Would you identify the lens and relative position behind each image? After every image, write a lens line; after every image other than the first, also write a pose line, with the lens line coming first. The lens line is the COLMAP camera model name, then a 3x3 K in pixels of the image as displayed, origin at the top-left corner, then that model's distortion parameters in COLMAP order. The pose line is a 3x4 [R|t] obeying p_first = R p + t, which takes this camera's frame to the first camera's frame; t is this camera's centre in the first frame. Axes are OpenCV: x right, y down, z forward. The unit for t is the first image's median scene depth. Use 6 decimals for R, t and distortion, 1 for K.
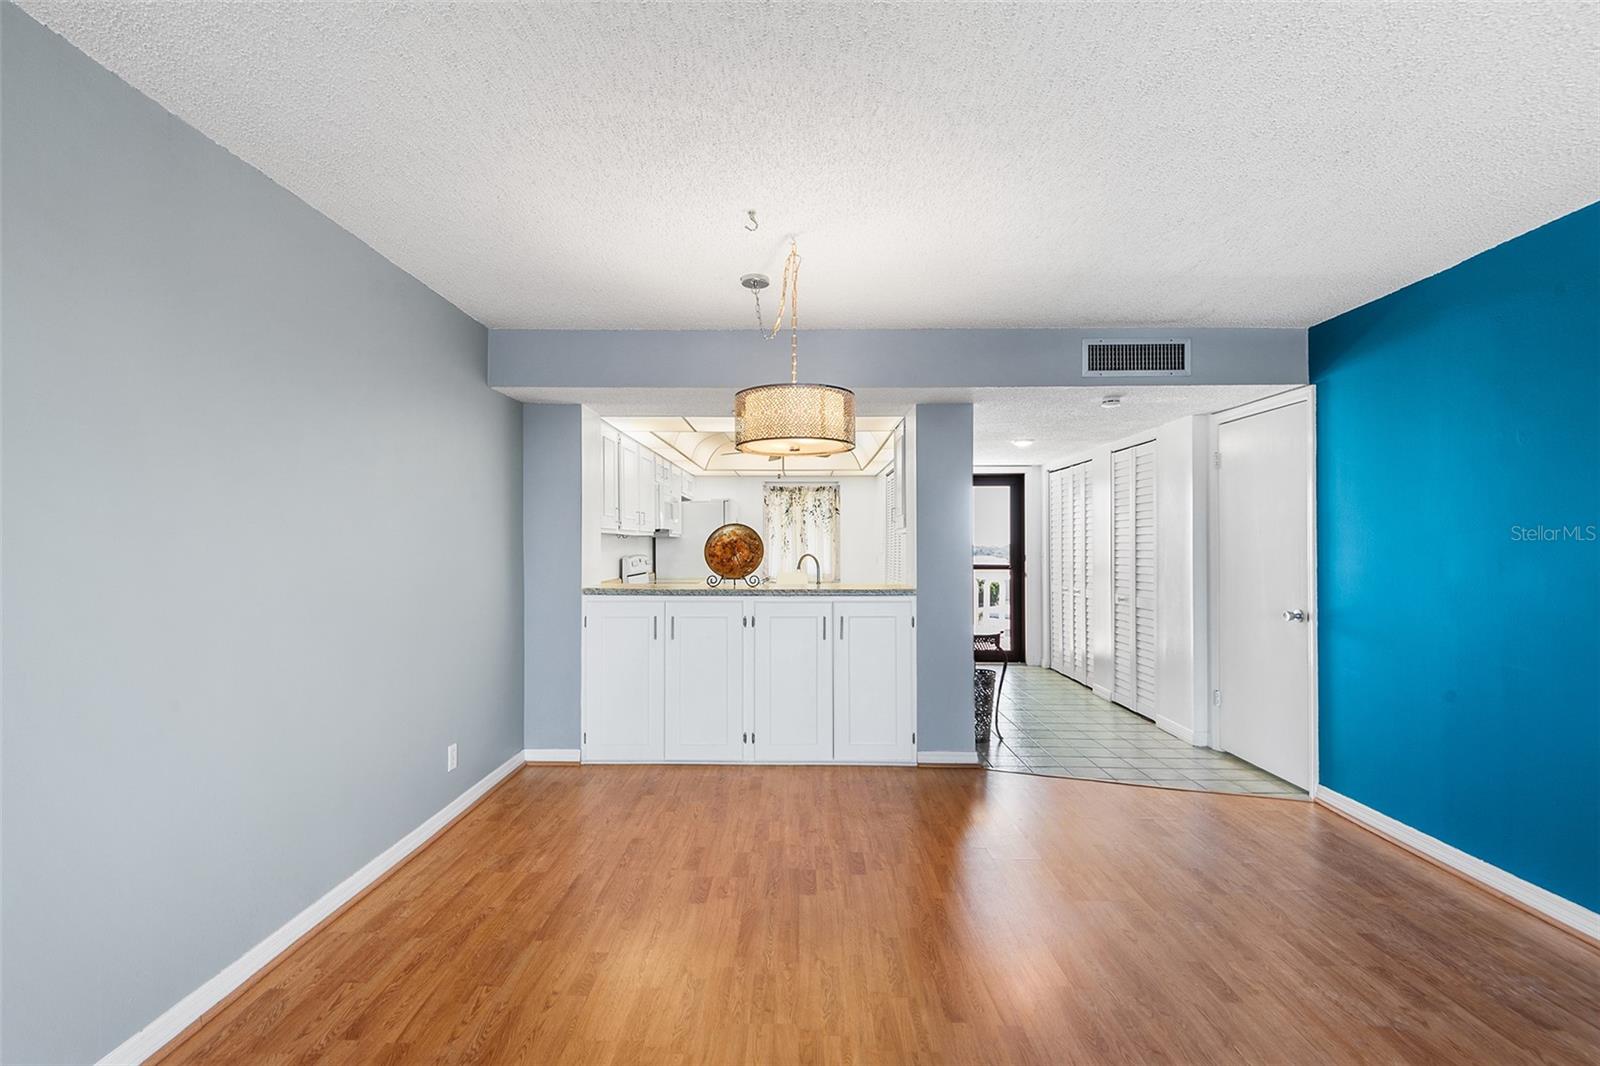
lens RADIAL K [[731.3, 0, 792.8], [0, 731.3, 540.9], [0, 0, 1]] dist [0.036391, -0.022803]
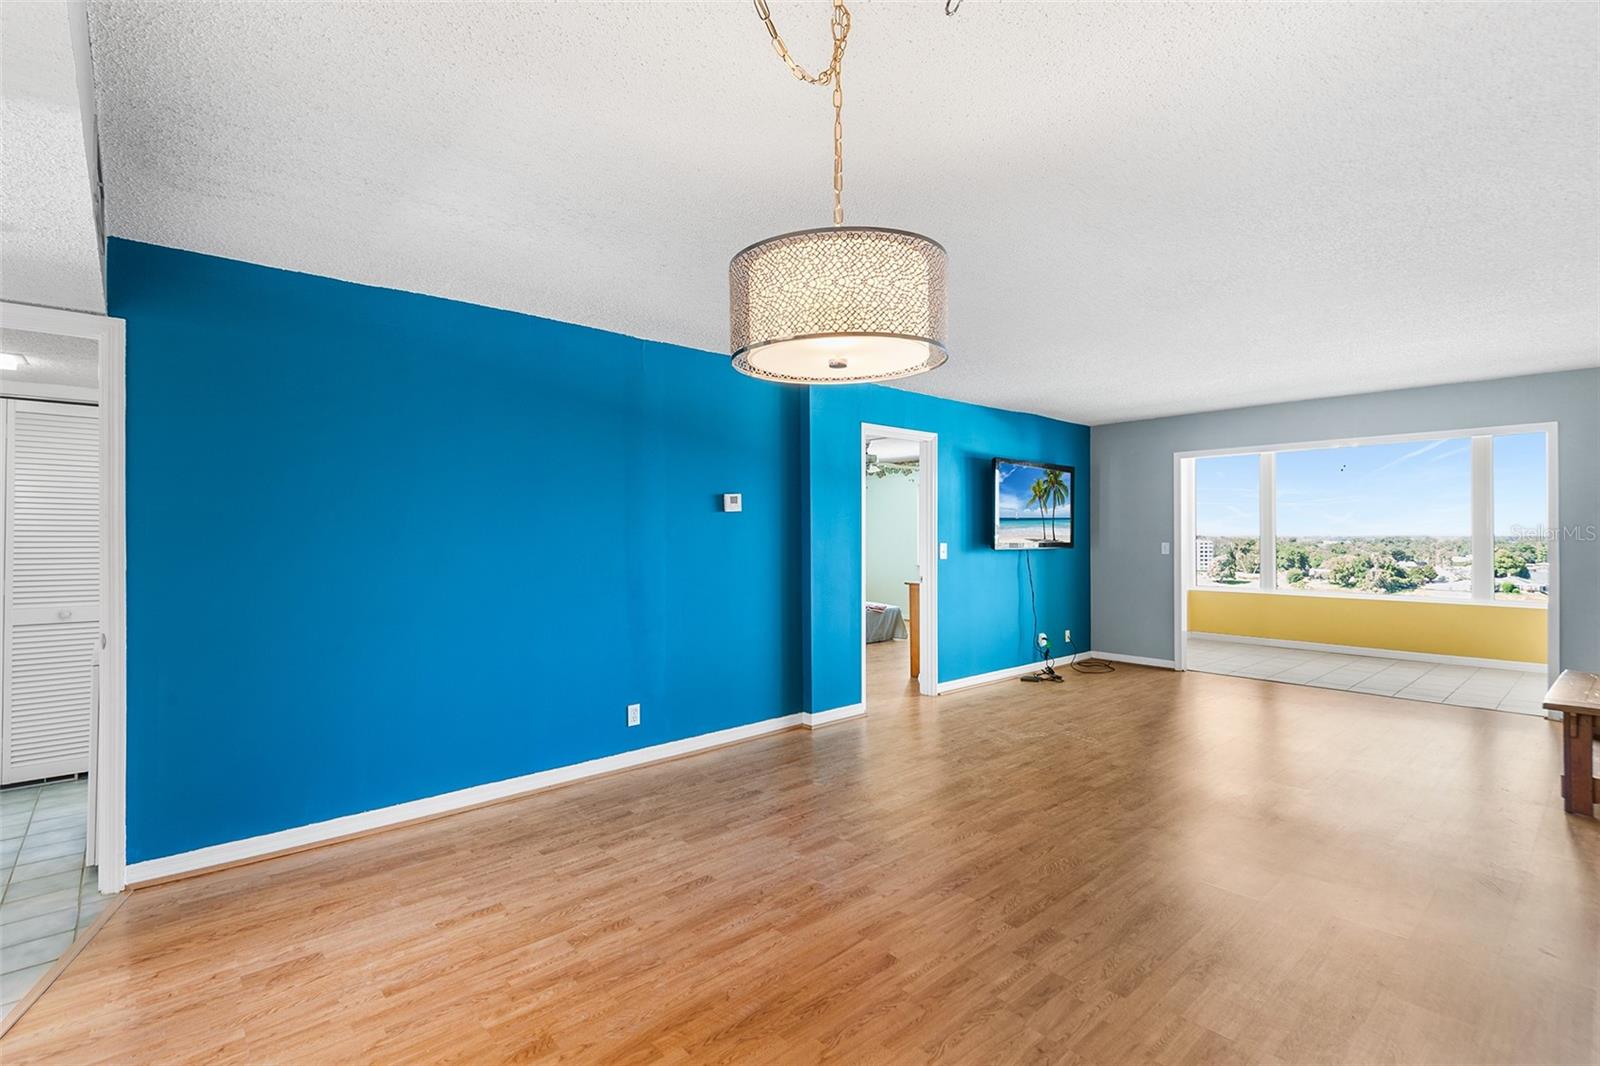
lens RADIAL K [[735.9, 0, 796.5], [0, 735.9, 528.7], [0, 0, 1]] dist [0.029246, -0.017081]
pose [[-0.677539, 0.004755, 0.735471, -0.240031], [-0.002508, 0.999958, -0.008775, 0.002317], [-0.735482, -0.007790, -0.677499, 0.876171]]
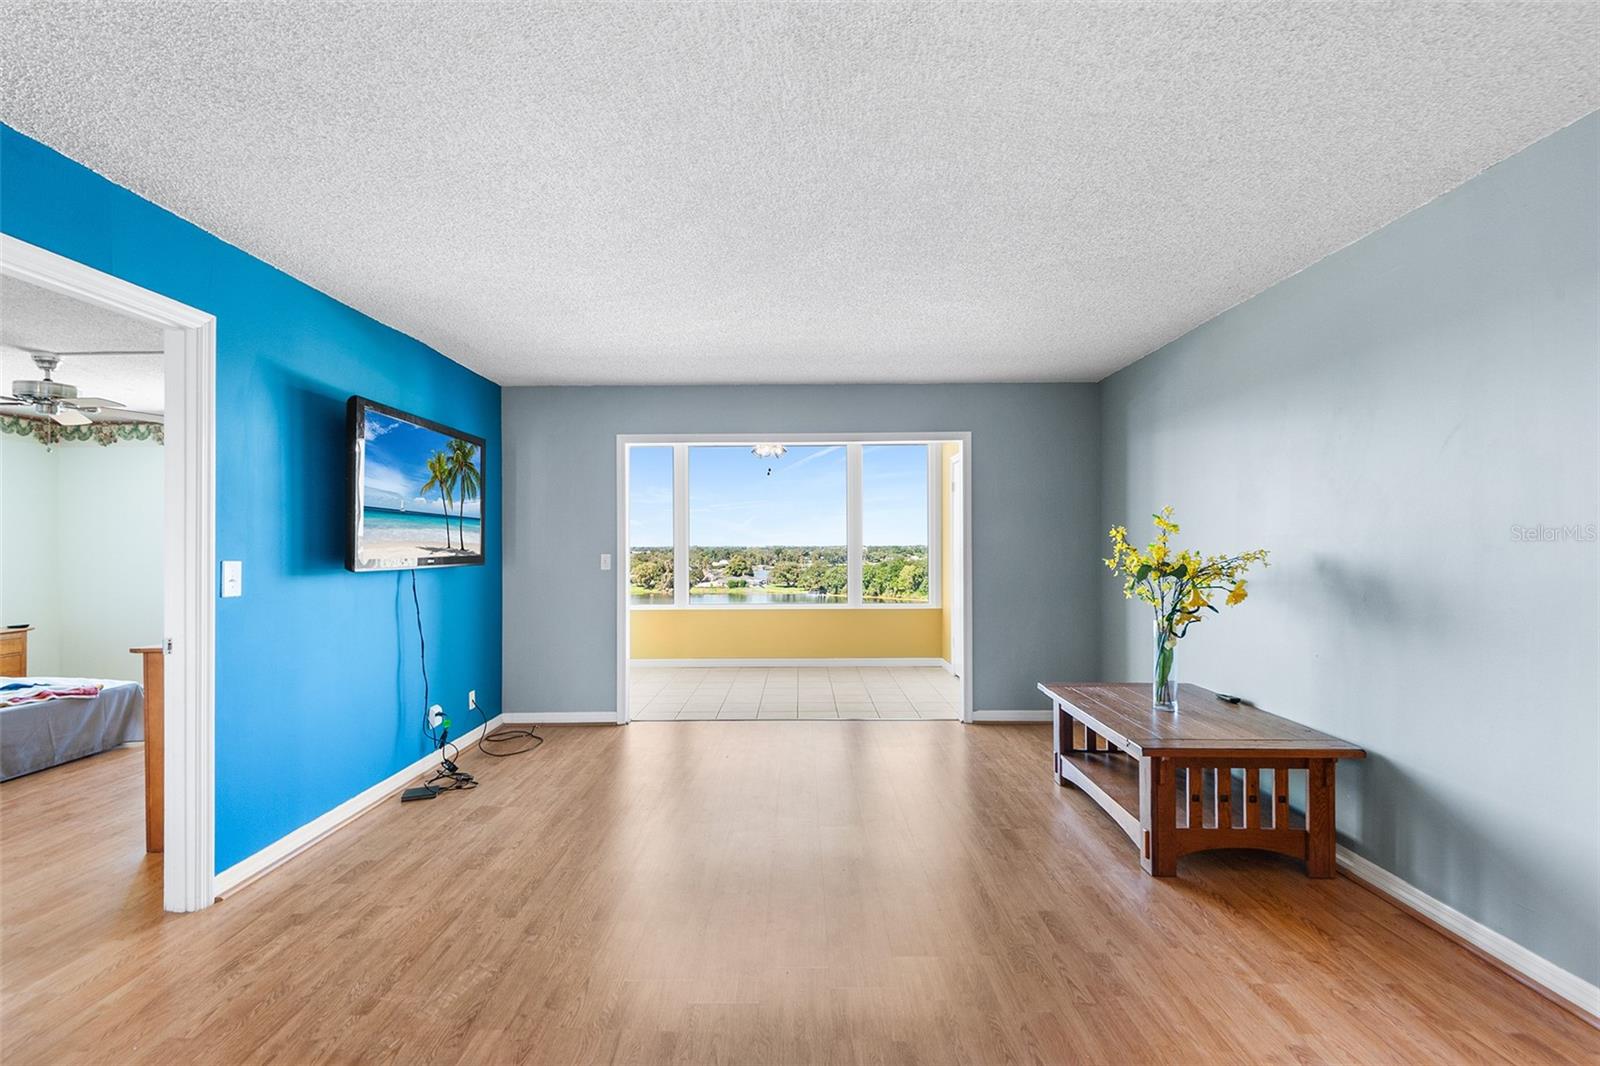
lens RADIAL K [[731.3, 0, 792.8], [0, 731.3, 540.9], [0, 0, 1]] dist [0.036391, -0.022803]
pose [[-0.999963, 0.004796, -0.007177, 0.114681], [0.004855, 0.999954, -0.008288, 0.005816], [0.007137, -0.008322, -0.999940, 0.373752]]
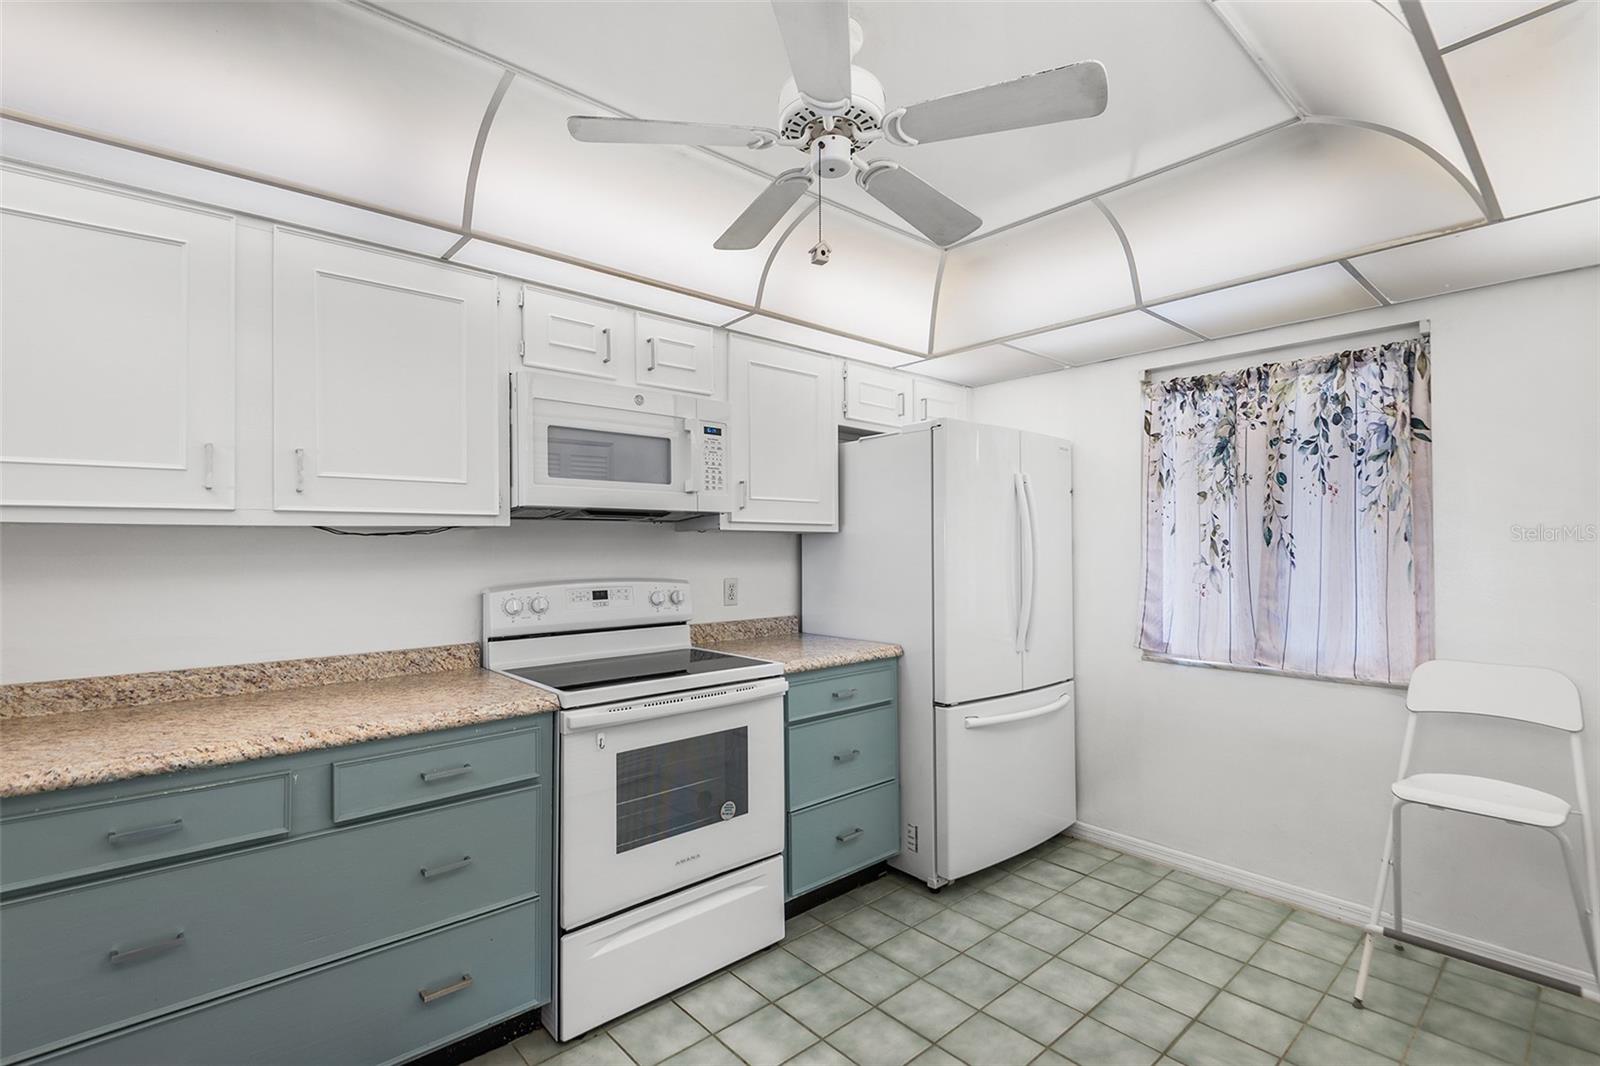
lens RADIAL K [[729.6, 0, 790.2], [0, 729.6, 535.1], [0, 0, 1]] dist [0.036944, -0.025074]
pose [[0.669355, -0.011383, -0.742855, 0.221896], [0.005245, 0.999930, -0.010596, 0.000844], [0.742924, 0.003197, 0.669368, 1.314378]]
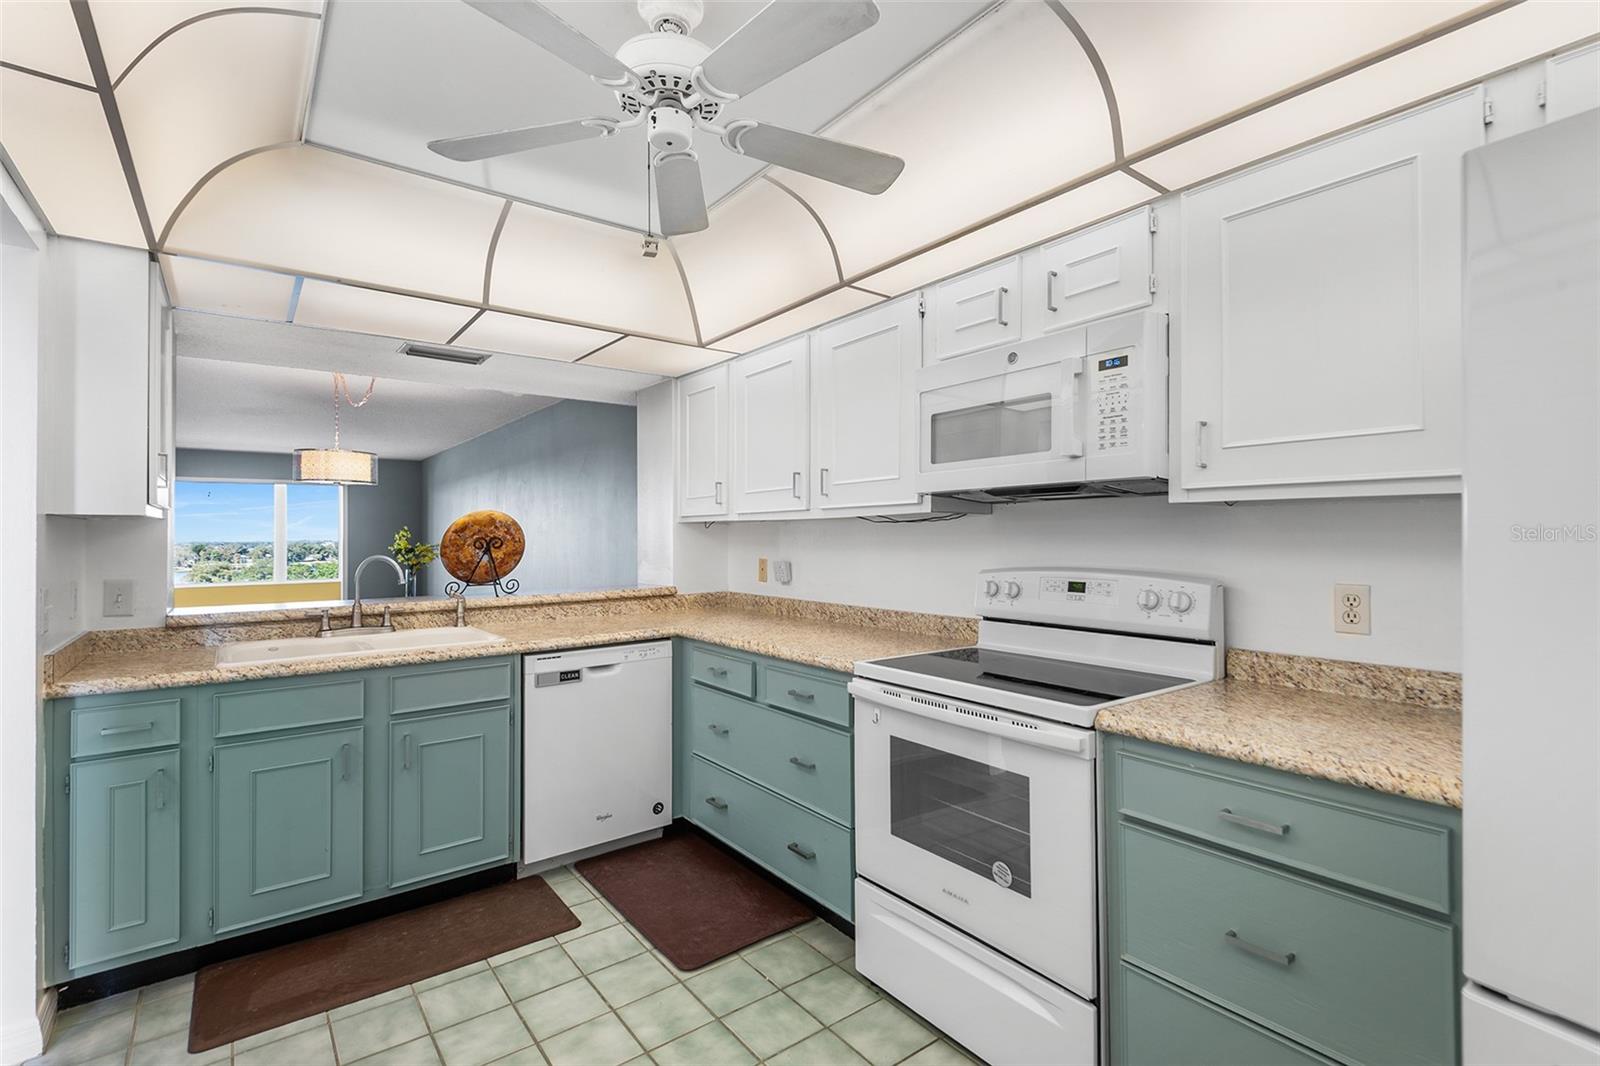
lens RADIAL K [[735.9, 0, 796.5], [0, 735.9, 528.7], [0, 0, 1]] dist [0.029246, -0.017081]
pose [[-0.787257, 0.001867, -0.616622, 0.139109], [0.010579, 0.999889, -0.010478, 0.005866], [0.616534, -0.014772, -0.787189, 1.887046]]
